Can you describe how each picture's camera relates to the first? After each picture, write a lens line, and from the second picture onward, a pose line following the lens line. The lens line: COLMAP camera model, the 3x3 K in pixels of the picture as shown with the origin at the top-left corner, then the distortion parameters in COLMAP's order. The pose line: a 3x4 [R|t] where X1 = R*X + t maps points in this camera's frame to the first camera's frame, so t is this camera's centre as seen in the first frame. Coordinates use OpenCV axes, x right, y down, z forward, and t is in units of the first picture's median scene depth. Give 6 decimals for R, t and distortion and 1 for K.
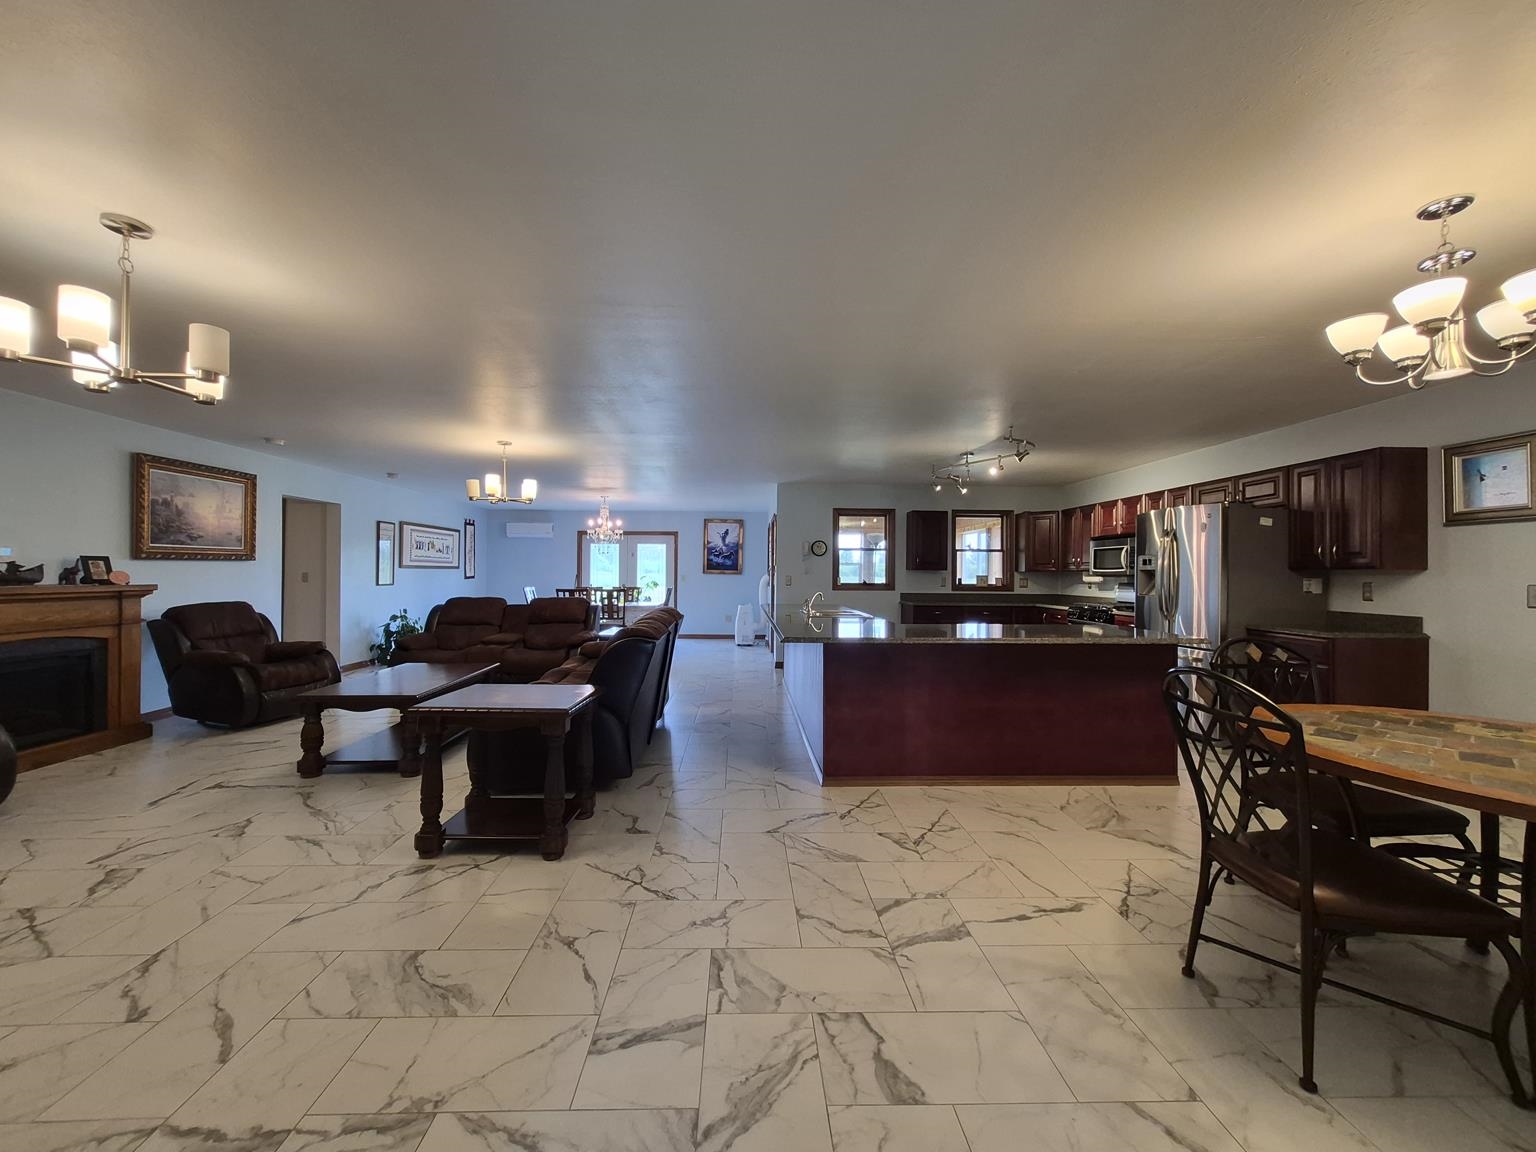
lens RADIAL K [[602.8, 0, 764.7], [0, 602.8, 571.1], [0, 0, 1]] dist [0.002599, 0.000222]
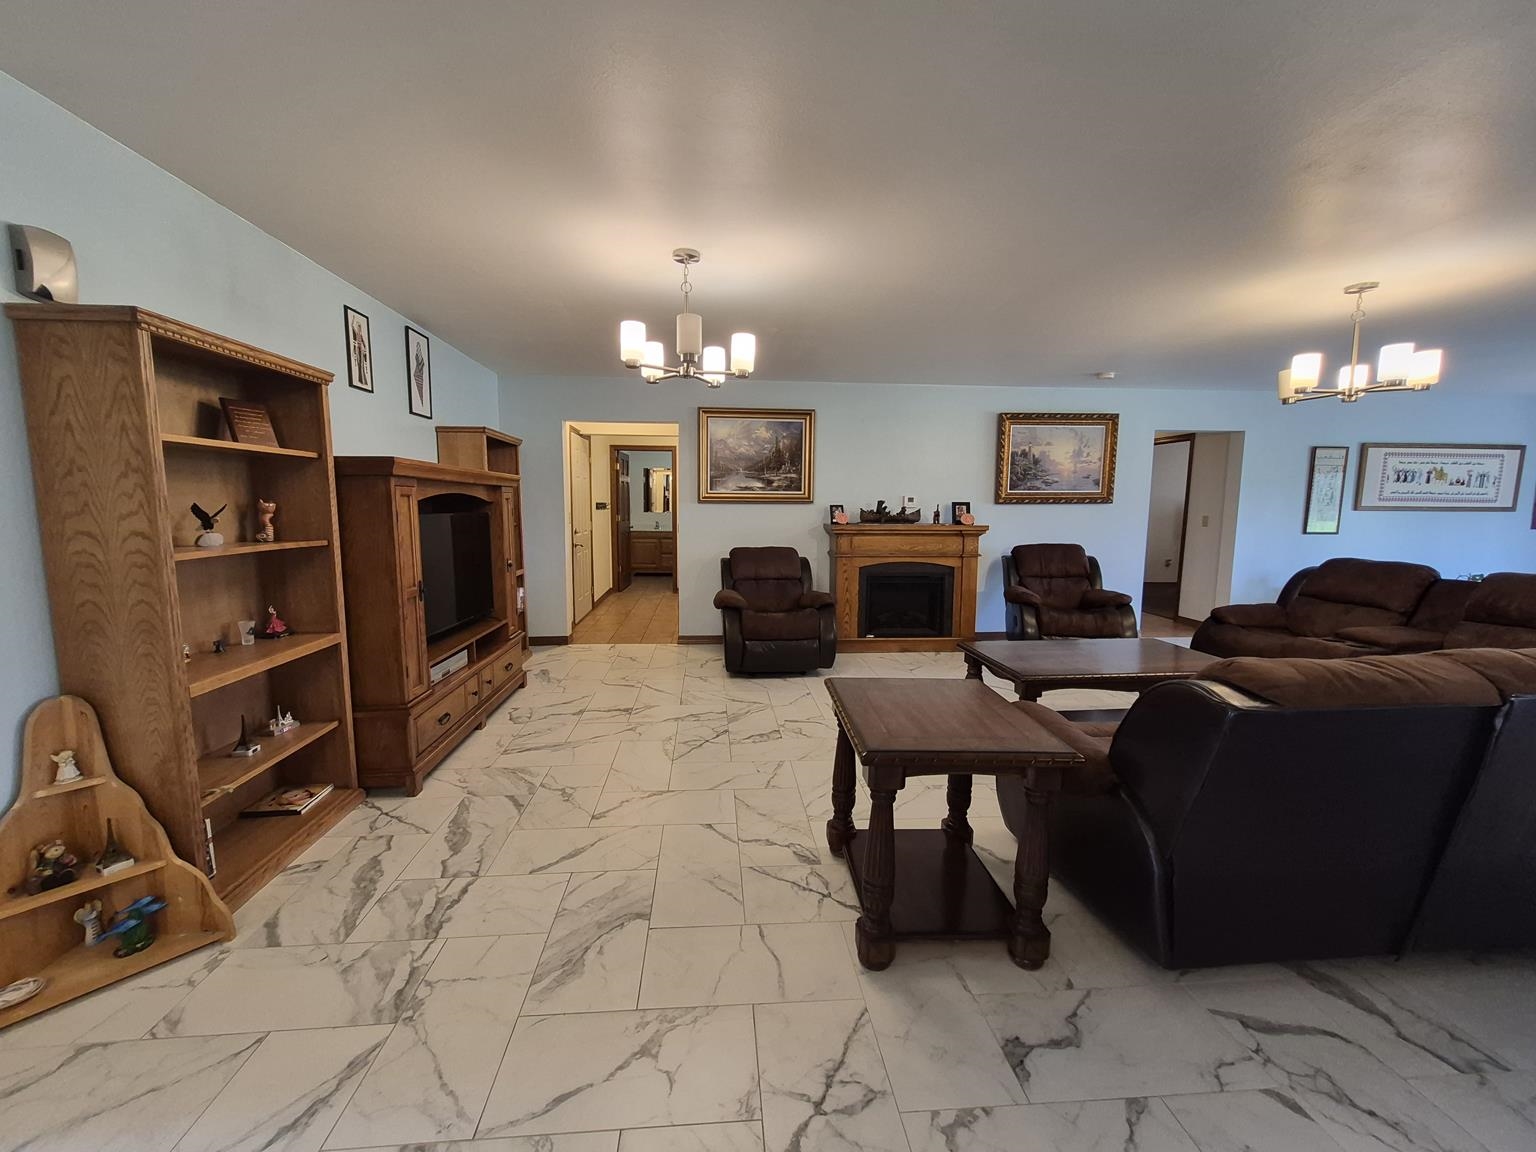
lens RADIAL K [[602.8, 0, 764.5], [0, 602.8, 573.8], [0, 0, 1]] dist [0.002599, 0.000222]
pose [[0.038169, 0.110104, -0.993187, 0.137109], [-0.003697, 0.993920, 0.110044, -0.010941], [0.999264, -0.000529, 0.038344, 0.461243]]
